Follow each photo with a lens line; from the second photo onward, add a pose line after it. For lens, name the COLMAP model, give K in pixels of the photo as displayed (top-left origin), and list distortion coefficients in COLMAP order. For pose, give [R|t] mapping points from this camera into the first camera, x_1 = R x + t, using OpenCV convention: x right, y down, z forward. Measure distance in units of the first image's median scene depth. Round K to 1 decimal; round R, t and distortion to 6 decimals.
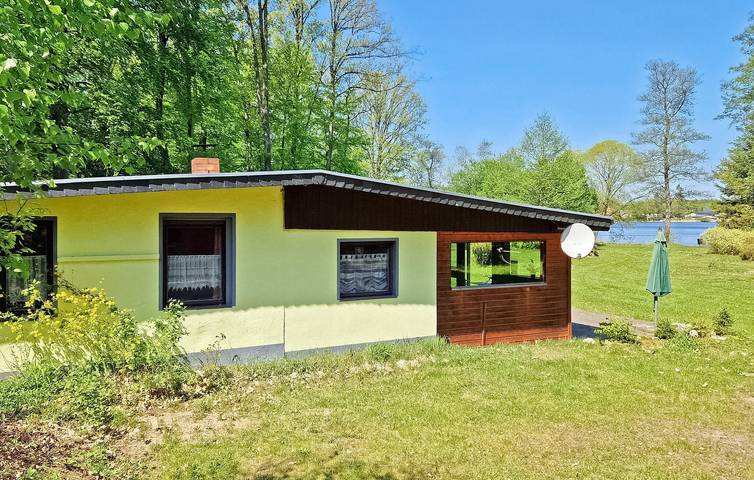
lens RADIAL K [[613.2, 0, 376.7], [0, 613.2, 229.9], [0, 0, 1]] dist [0.039849, -0.052656]
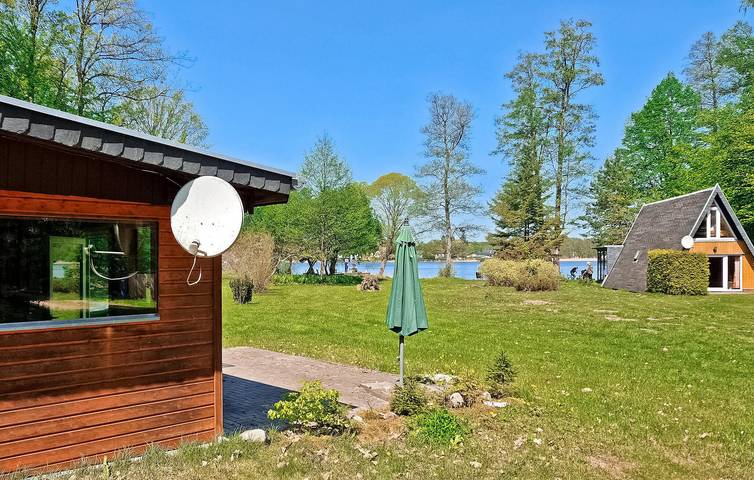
lens RADIAL K [[613.2, 0, 376.7], [0, 613.2, 229.9], [0, 0, 1]] dist [0.039849, -0.052656]
pose [[0.950531, 0.018821, 0.310059, 0.064449], [0.001775, 0.997817, -0.066011, 0.011929], [-0.310624, 0.063296, 0.948423, 0.115415]]
